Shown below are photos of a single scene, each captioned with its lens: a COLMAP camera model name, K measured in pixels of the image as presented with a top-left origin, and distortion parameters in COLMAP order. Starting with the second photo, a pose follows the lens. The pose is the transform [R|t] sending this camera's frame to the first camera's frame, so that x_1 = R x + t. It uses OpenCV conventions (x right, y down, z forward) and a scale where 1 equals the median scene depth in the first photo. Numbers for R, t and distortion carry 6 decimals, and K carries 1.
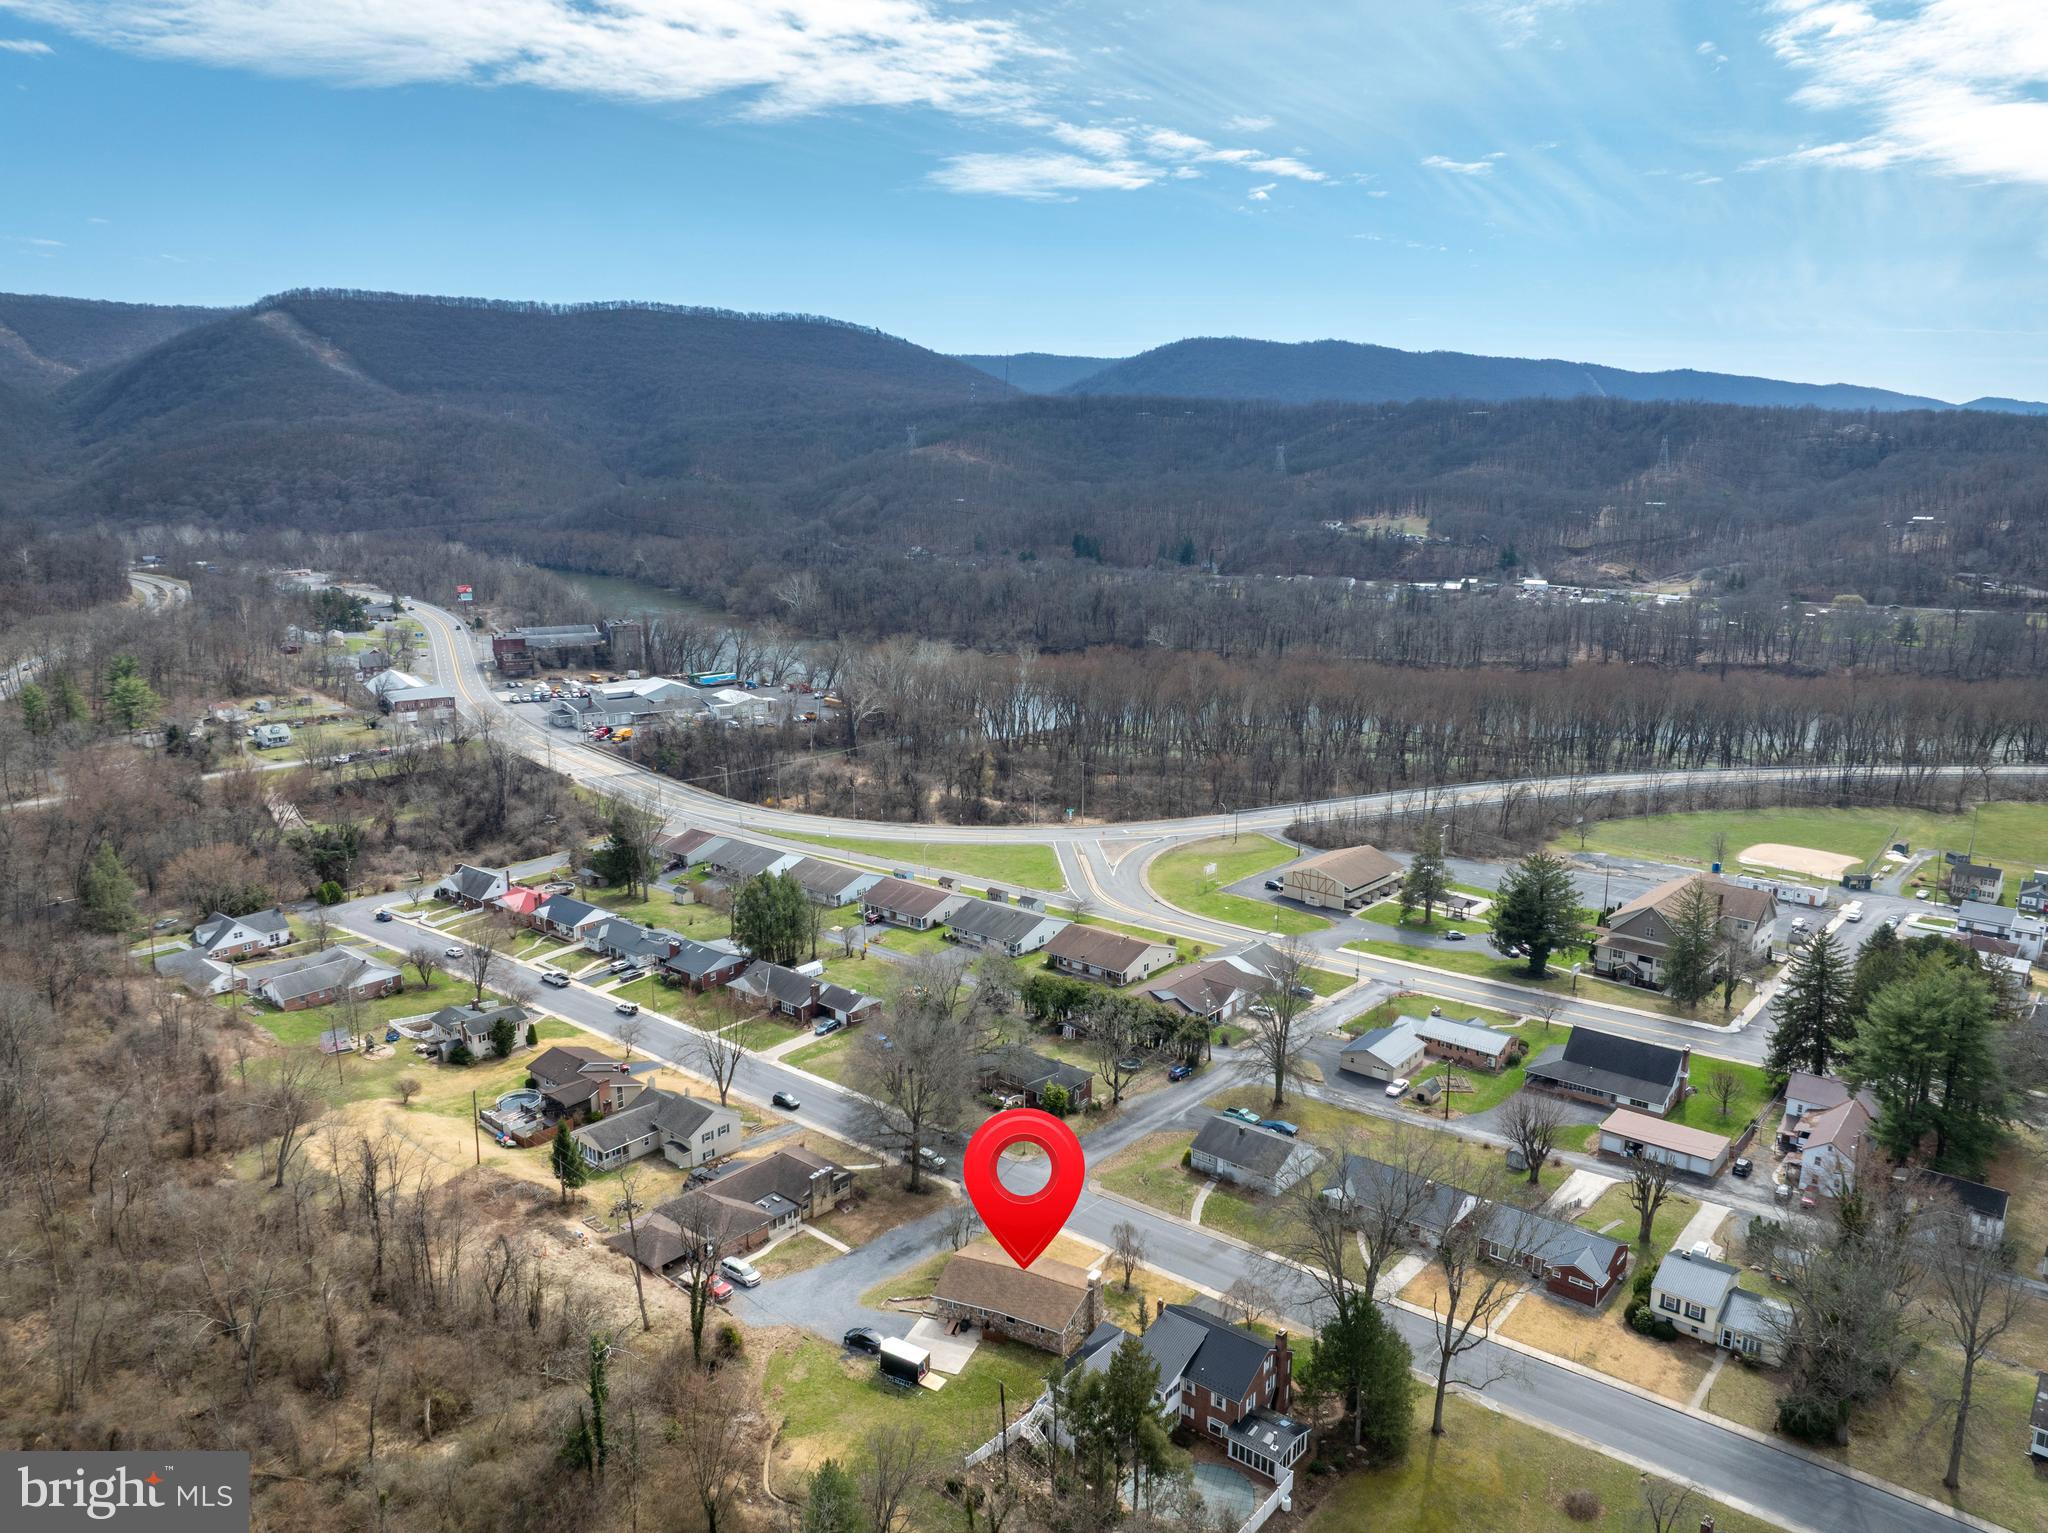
lens RADIAL K [[1443.3, 0, 1024.0], [0, 1443.3, 766.5], [0, 0, 1]] dist [-0.009898, -0.047317]
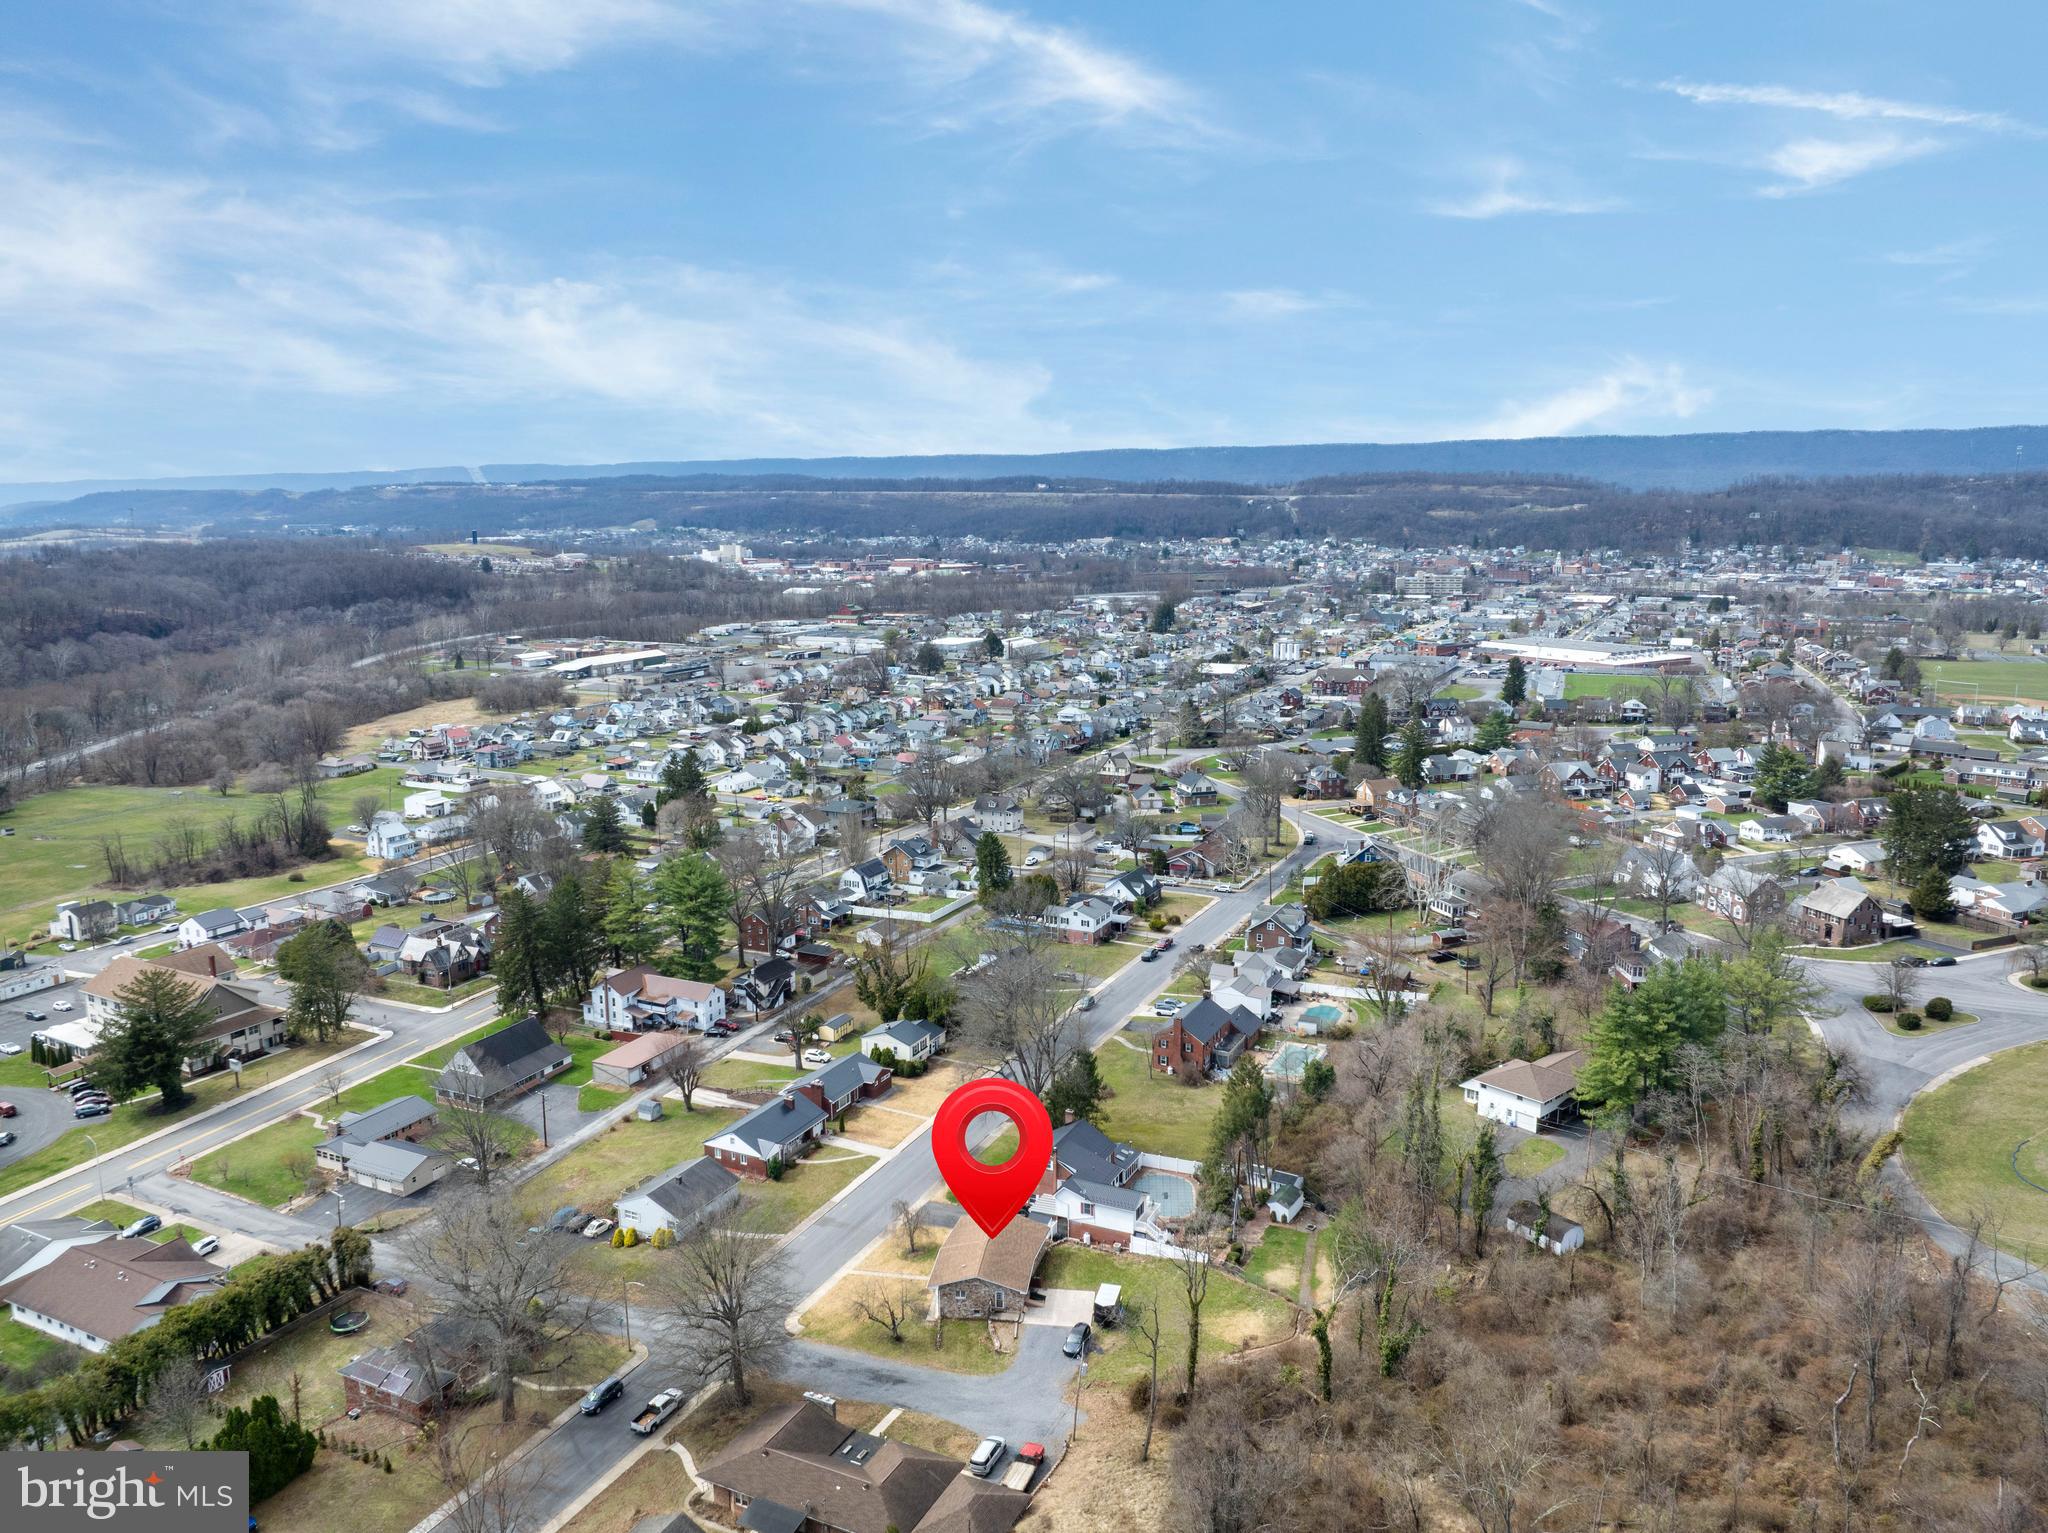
lens RADIAL K [[1443.3, 0, 1024.0], [0, 1443.3, 766.5], [0, 0, 1]] dist [-0.009898, -0.047317]
pose [[-0.231531, -0.174957, 0.956966, -0.625945], [0.222225, 0.948174, 0.227116, -0.148670], [-0.947106, 0.265246, -0.180652, 0.676785]]
